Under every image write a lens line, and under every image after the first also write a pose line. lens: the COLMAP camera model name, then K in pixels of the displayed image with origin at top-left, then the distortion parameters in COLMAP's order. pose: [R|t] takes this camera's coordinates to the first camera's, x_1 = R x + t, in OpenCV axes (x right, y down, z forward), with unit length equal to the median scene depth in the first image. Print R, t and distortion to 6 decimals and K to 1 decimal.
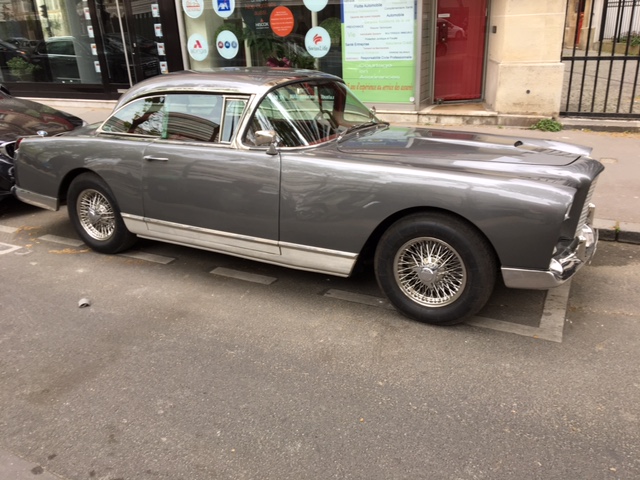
lens RADIAL K [[529.6, 0, 320.0], [0, 529.6, 240.0], [0, 0, 1]] dist [0.075588, -0.103107]
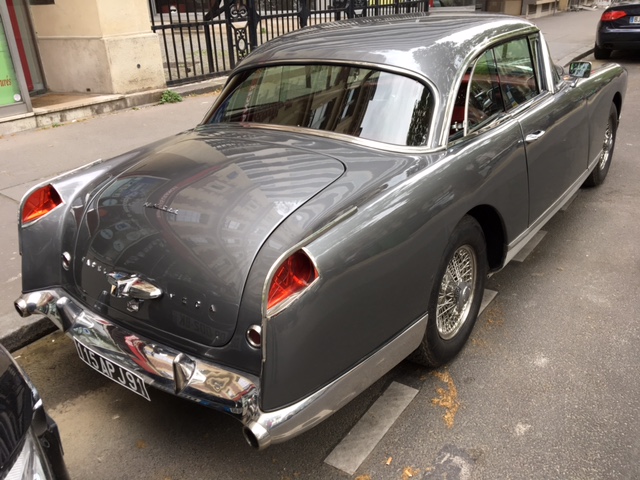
lens RADIAL K [[528.2, 0, 320.0], [0, 528.2, 240.0], [0, 0, 1]] dist [0.010783, 0.007974]
pose [[0.171183, -0.397299, 0.901582, -0.482165], [0.392025, 0.866997, 0.307624, -0.166891], [-0.903888, 0.300783, 0.304166, 0.503699]]
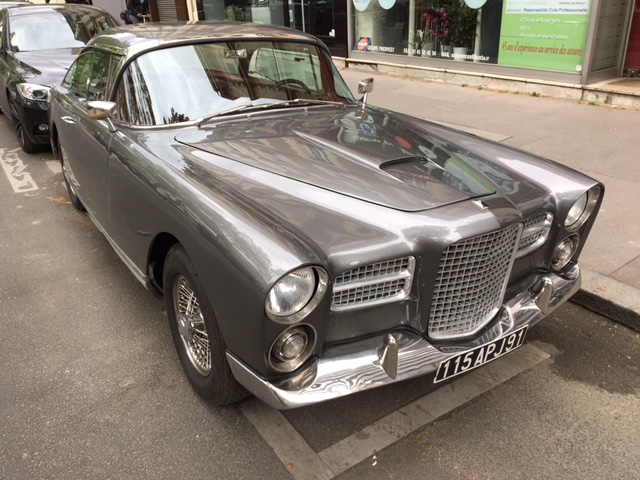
lens RADIAL K [[529.6, 0, 320.0], [0, 529.6, 240.0], [0, 0, 1]] dist [0.075588, -0.103107]
pose [[0.873034, 0.206048, -0.441992, 0.247836], [-0.167253, 0.977892, 0.125512, -0.065644], [0.458082, -0.035652, 0.888195, 0.167418]]
